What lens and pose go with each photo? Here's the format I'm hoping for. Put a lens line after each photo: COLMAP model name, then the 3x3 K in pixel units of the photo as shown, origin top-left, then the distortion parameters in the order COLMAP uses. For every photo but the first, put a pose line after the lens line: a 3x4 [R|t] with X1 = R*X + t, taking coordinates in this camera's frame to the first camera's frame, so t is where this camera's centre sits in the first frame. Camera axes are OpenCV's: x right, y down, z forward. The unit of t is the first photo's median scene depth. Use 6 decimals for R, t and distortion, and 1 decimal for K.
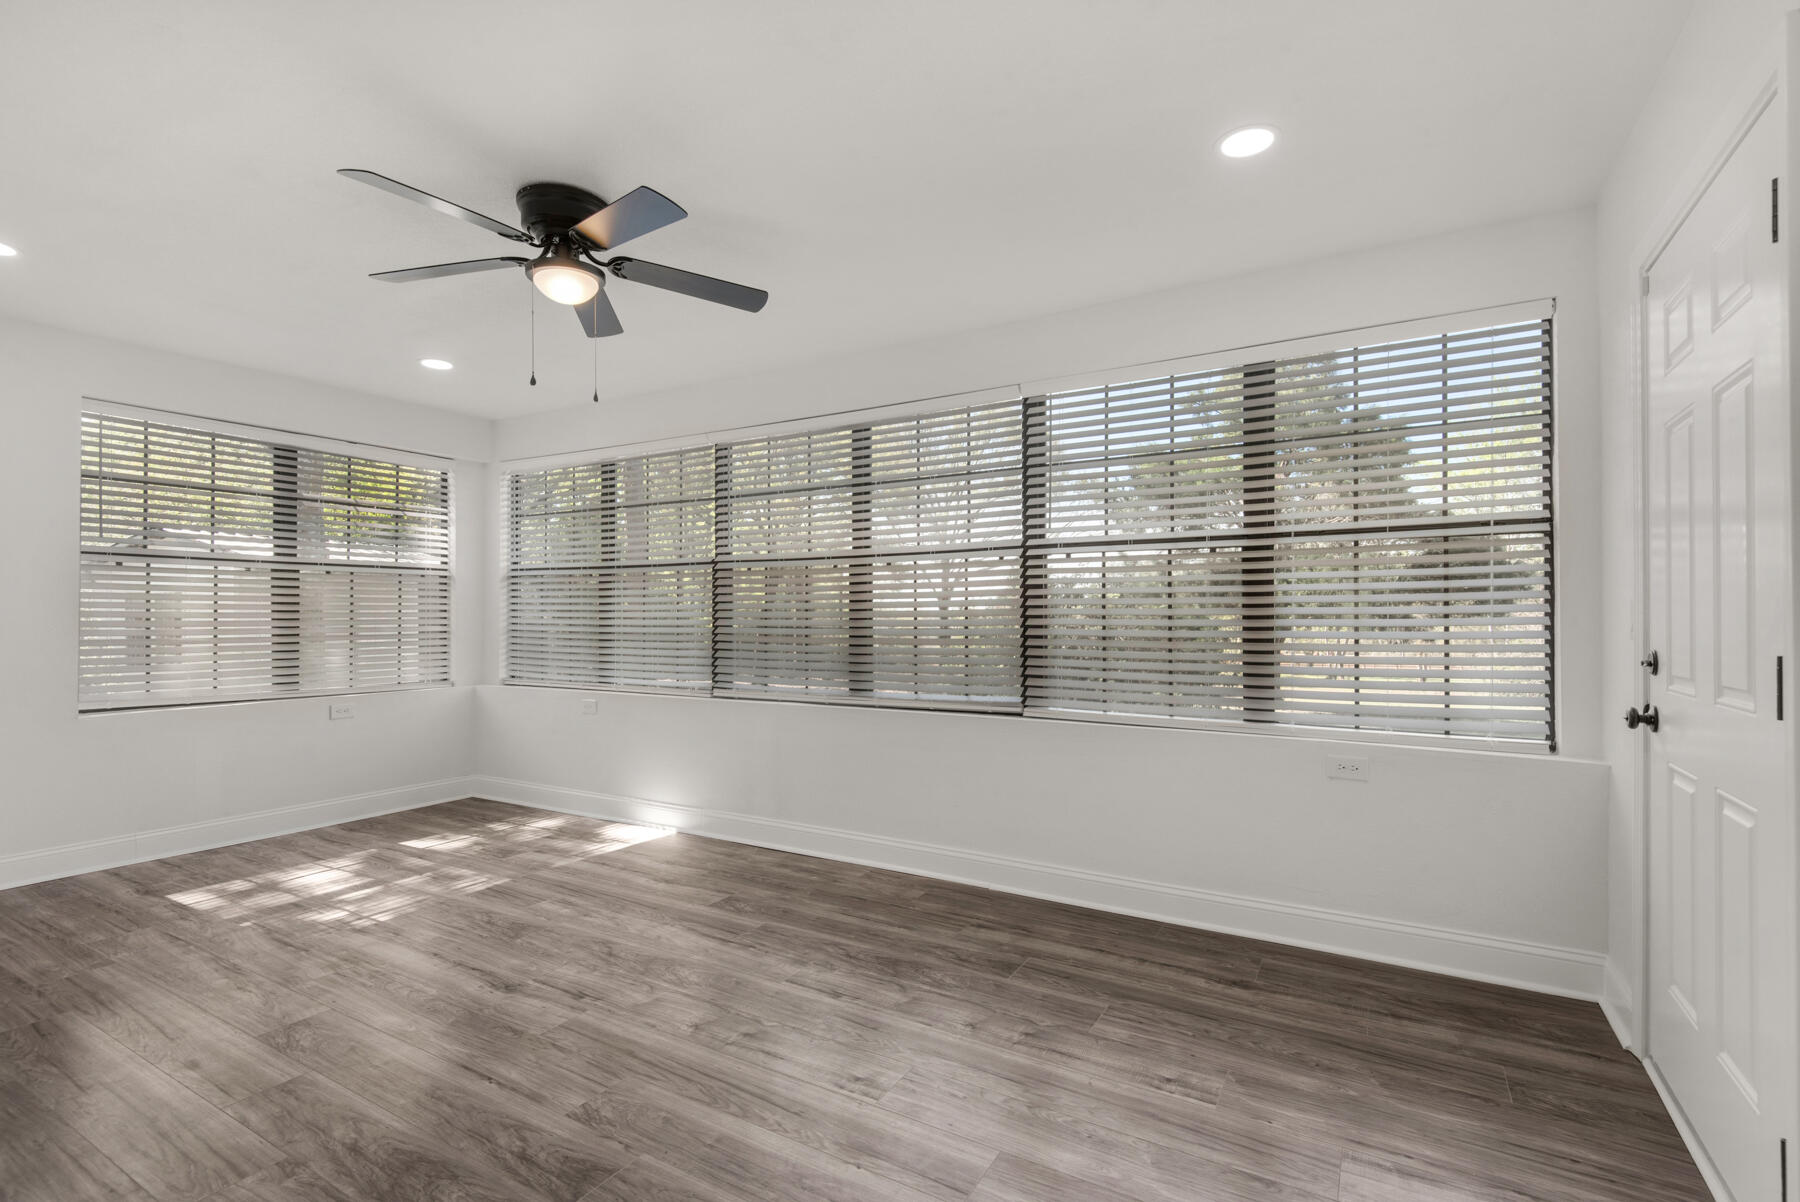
lens RADIAL K [[814.2, 0, 908.5], [0, 814.2, 609.1], [0, 0, 1]] dist [0.038744, -0.028685]
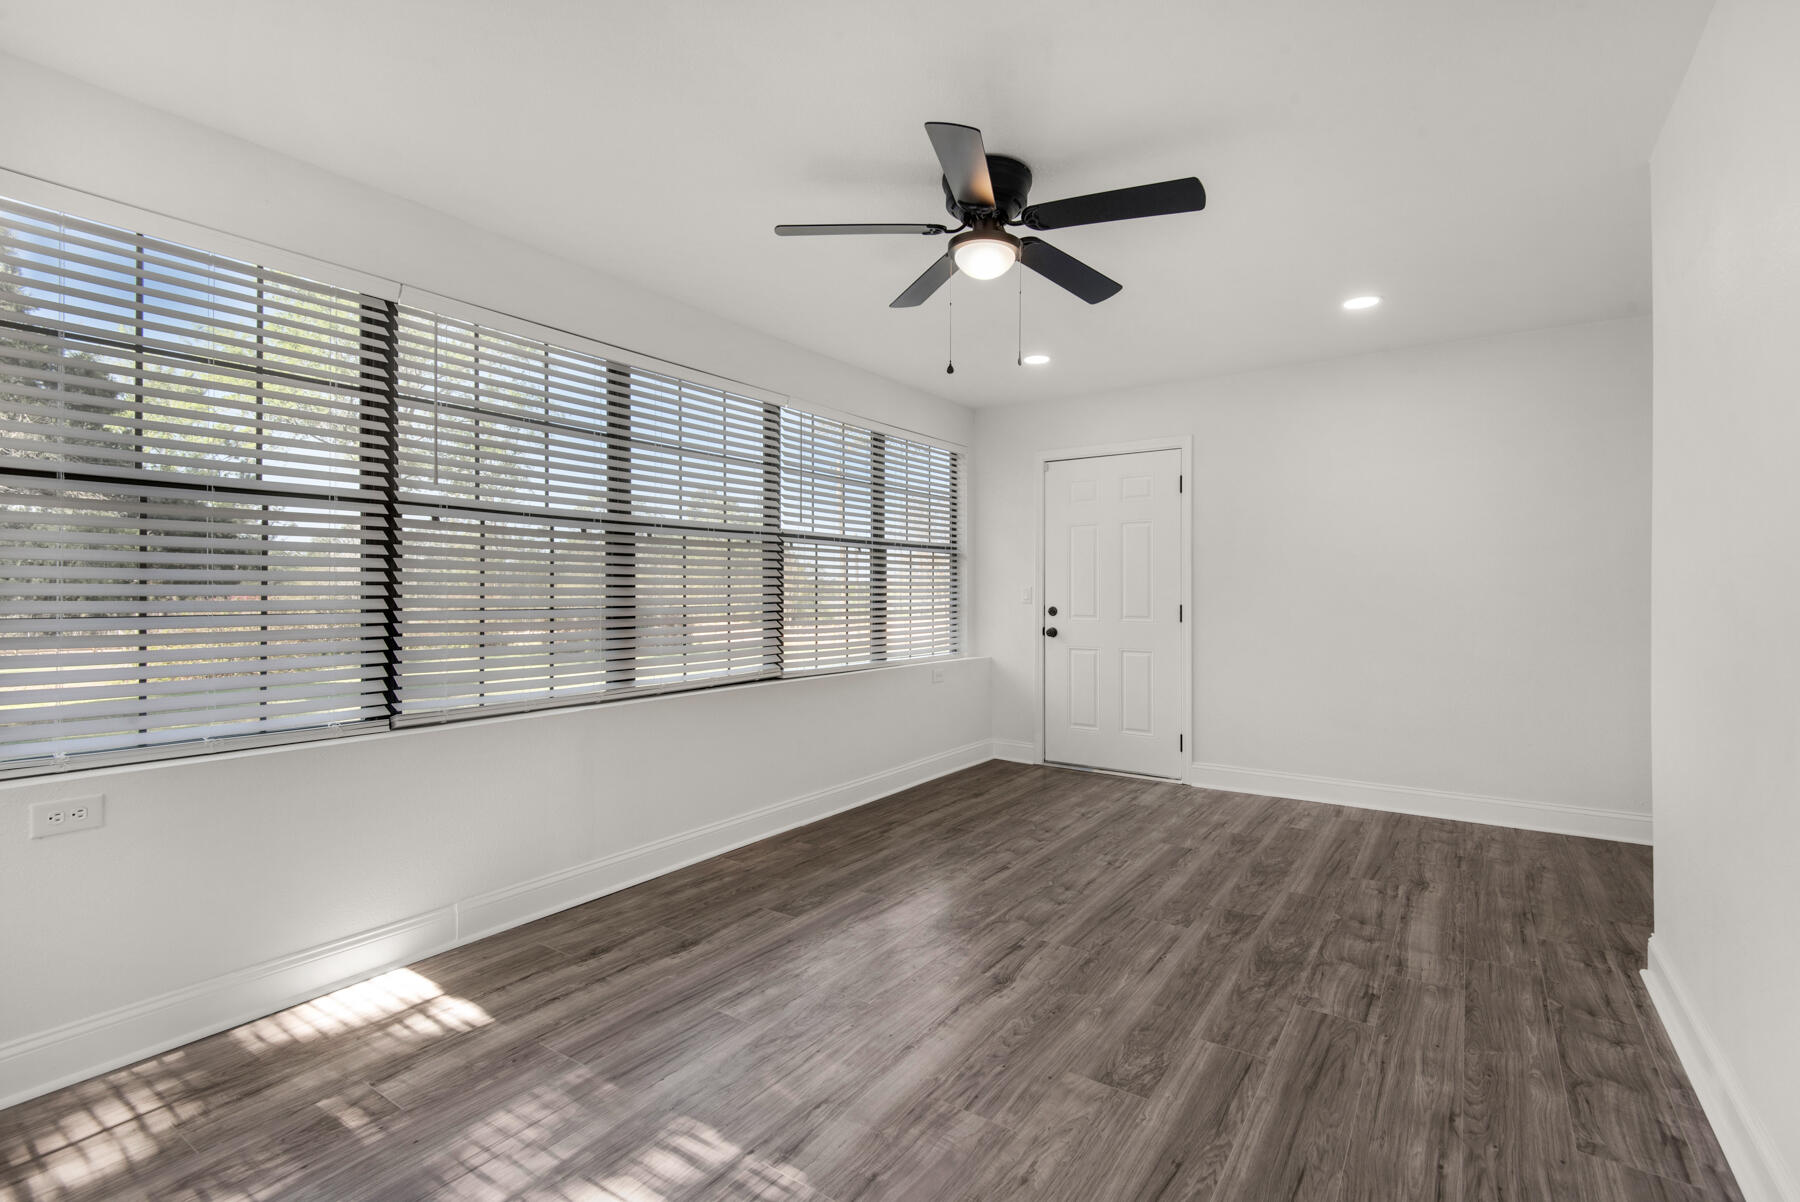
lens RADIAL K [[844.9, 0, 892.0], [0, 844.9, 593.8], [0, 0, 1]] dist [0.049802, -0.000306]
pose [[0.066877, -0.001946, 0.997759, -1.142706], [-0.012625, 0.999916, 0.002796, 0.004282], [-0.997681, -0.012784, 0.066847, 0.819689]]
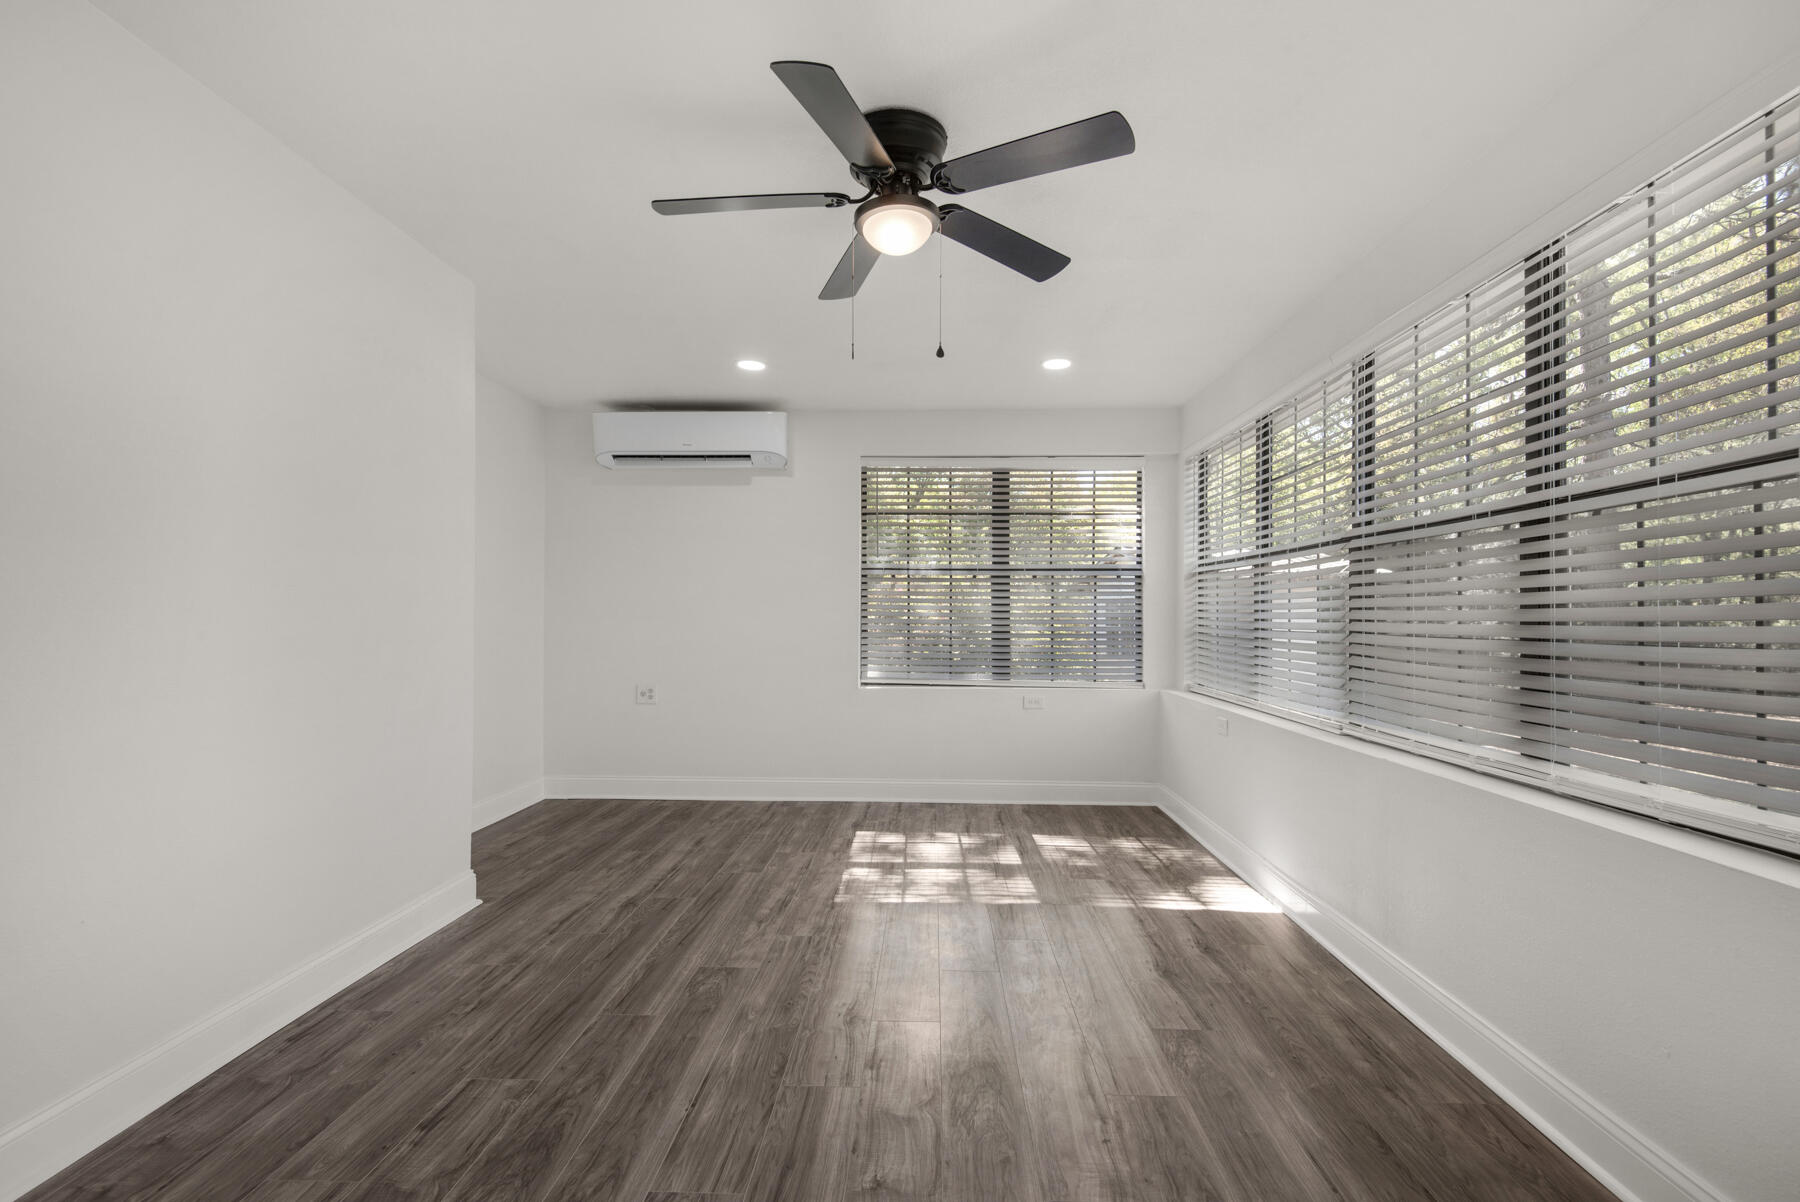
lens RADIAL K [[819.1, 0, 900.0], [0, 819.1, 601.0], [0, 0, 1]] dist [0.037198, -0.018297]
pose [[0.481763, -0.012311, -0.876215, 0.267928], [-0.000196, 0.999900, -0.014157, 0.007448], [0.876302, 0.006992, 0.481712, 0.459538]]
